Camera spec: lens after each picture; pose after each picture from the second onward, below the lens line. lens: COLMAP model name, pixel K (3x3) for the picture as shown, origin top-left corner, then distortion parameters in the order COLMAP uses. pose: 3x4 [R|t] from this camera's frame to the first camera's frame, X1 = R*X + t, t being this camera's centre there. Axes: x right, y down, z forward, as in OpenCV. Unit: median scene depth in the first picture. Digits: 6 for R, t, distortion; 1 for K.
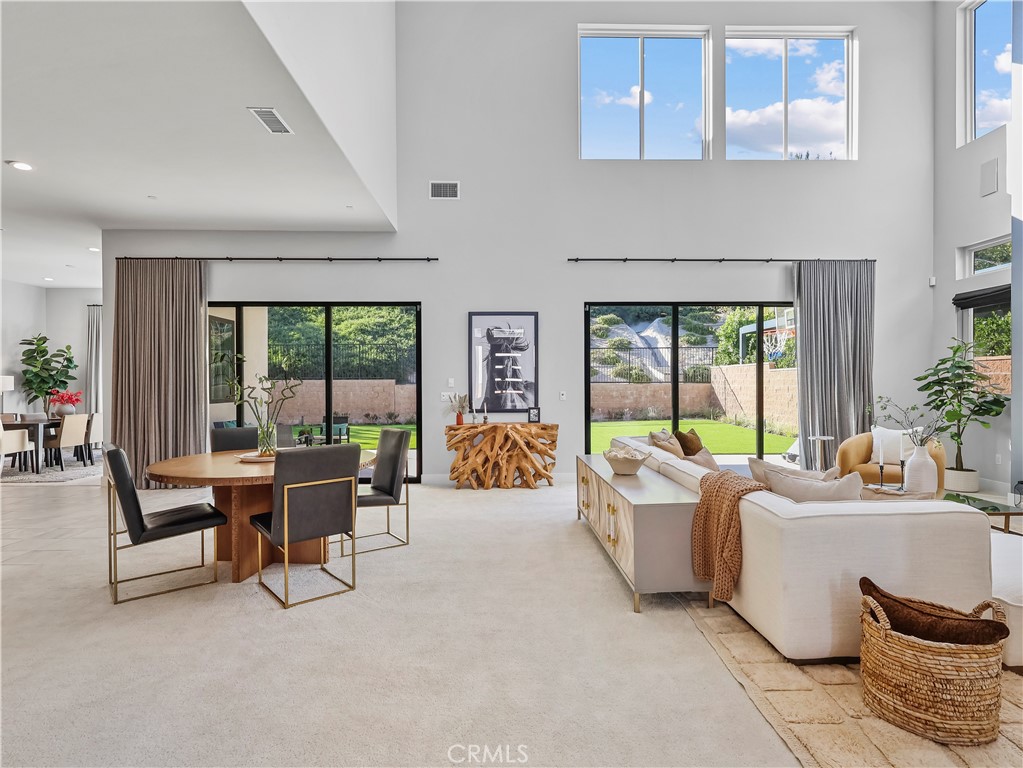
lens RADIAL K [[536.0, 0, 513.3], [0, 536.0, 386.0], [0, 0, 1]] dist [0.000445, 0.000409]
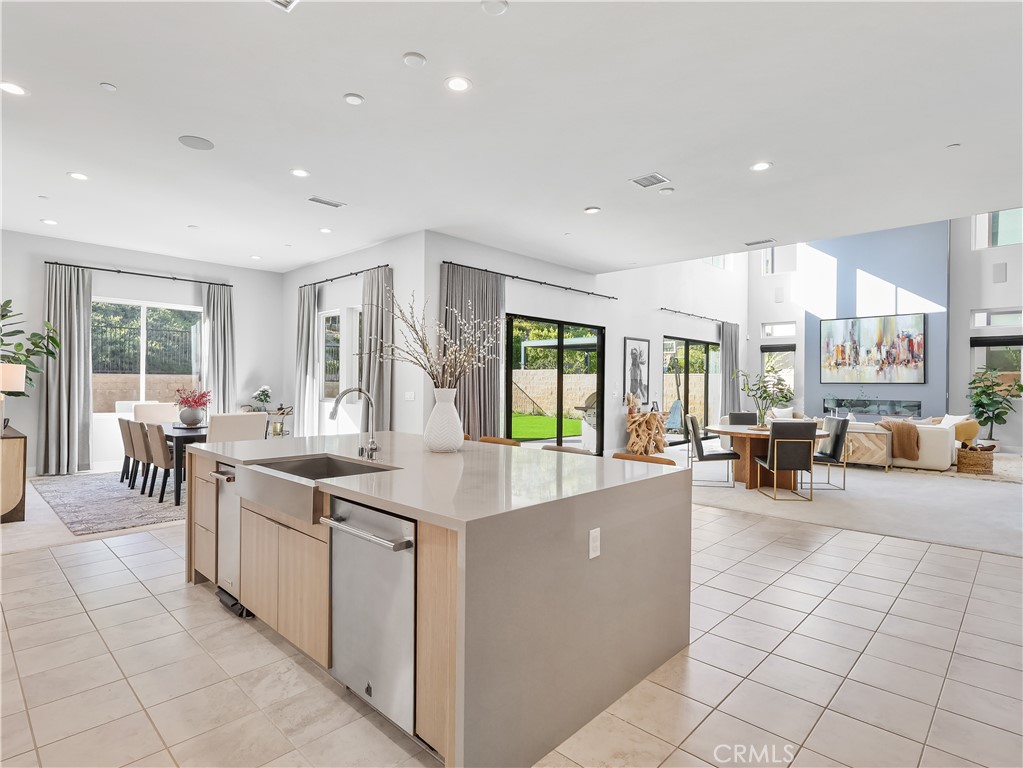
lens RADIAL K [[544.5, 0, 511.9], [0, 544.5, 385.4], [0, 0, 1]] dist [-0.000394, -0.000325]
pose [[0.709097, 0.006939, 0.705076, -1.342783], [-0.009584, 0.999954, -0.000203, -0.002303], [-0.705045, -0.006613, 0.709131, 0.164264]]
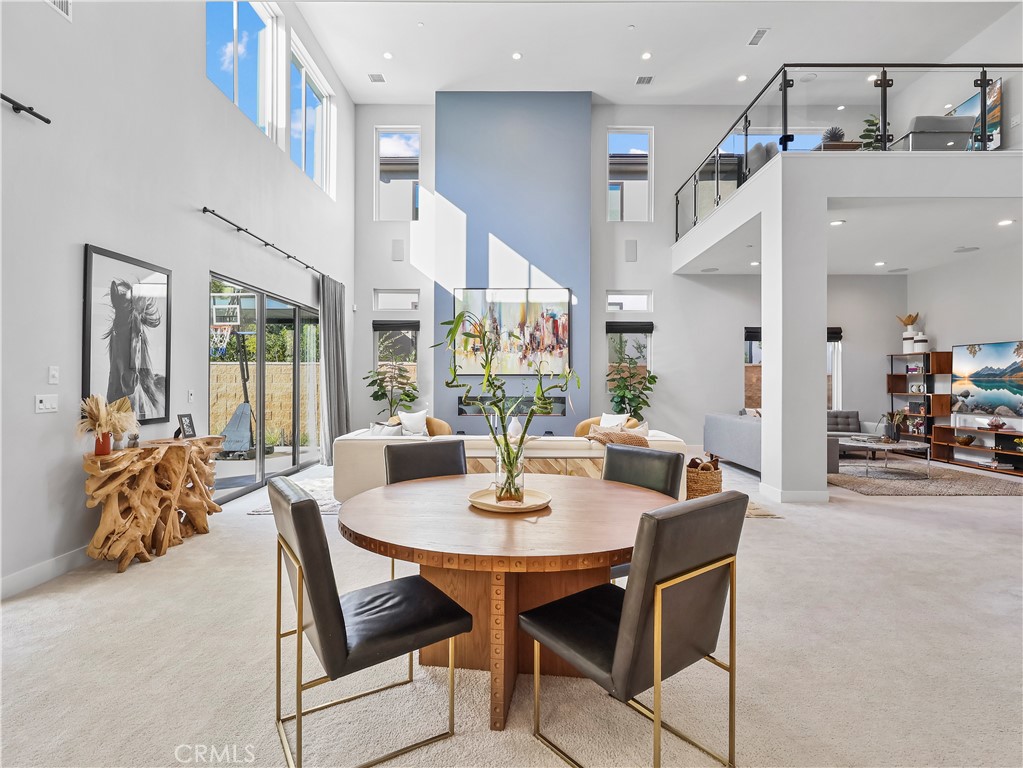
lens RADIAL K [[538.6, 0, 516.1], [0, 538.6, 378.3], [0, 0, 1]] dist [0.000764, -0.000561]
pose [[0.029034, 0.010836, 0.999520, -0.607248], [-0.000354, 0.999941, -0.010831, 0.002019], [-0.999578, -0.000039, 0.029036, 0.552807]]
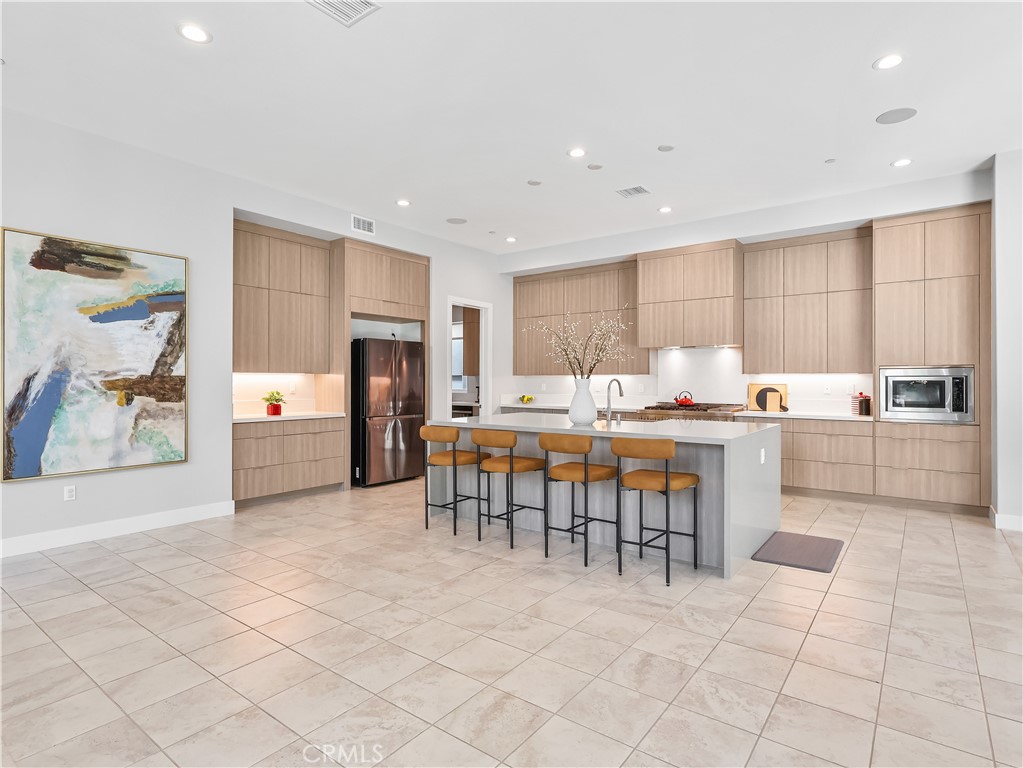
lens RADIAL K [[542.7, 0, 515.7], [0, 542.7, 378.2], [0, 0, 1]] dist [0.000054, -0.000590]
pose [[-0.621391, -0.001576, -0.783499, -0.446879], [-0.001408, 0.999999, -0.000894, 0.000105], [0.783499, 0.000548, -0.621393, 0.919434]]
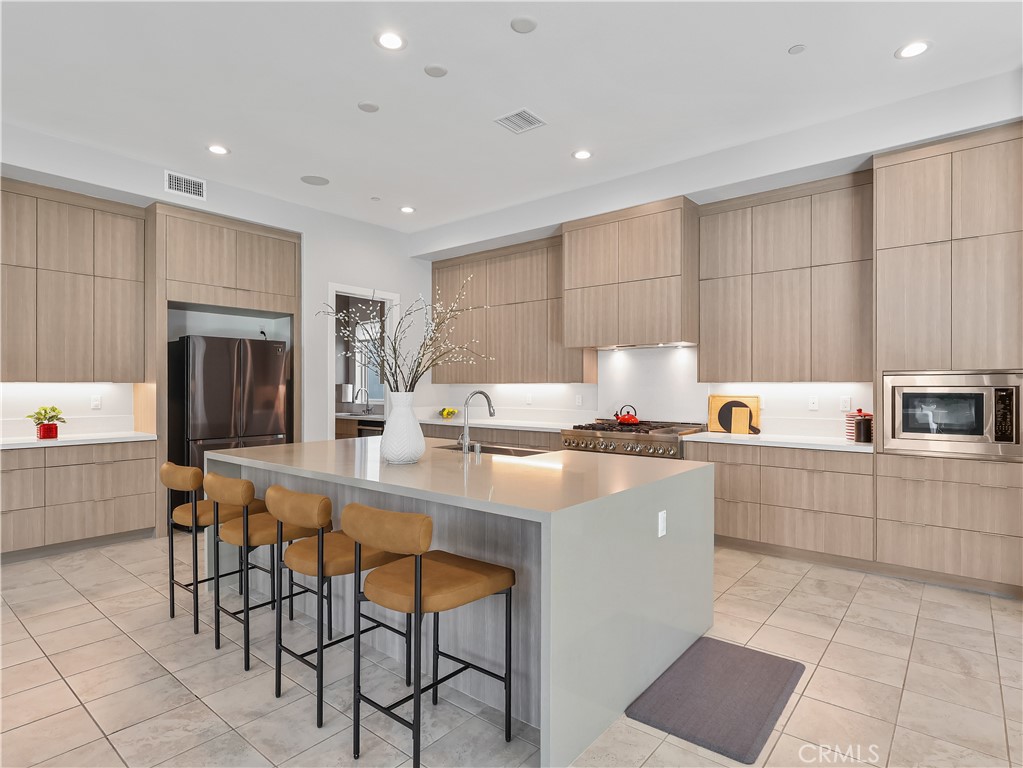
lens RADIAL K [[549.4, 0, 511.9], [0, 549.4, 386.3], [0, 0, 1]] dist [-0.000948, 0.000506]
pose [[-0.655485, 0.001296, -0.755207, -0.754627], [-0.000794, 0.999997, 0.002405, -0.005468], [0.755208, 0.002176, -0.655482, 0.922058]]
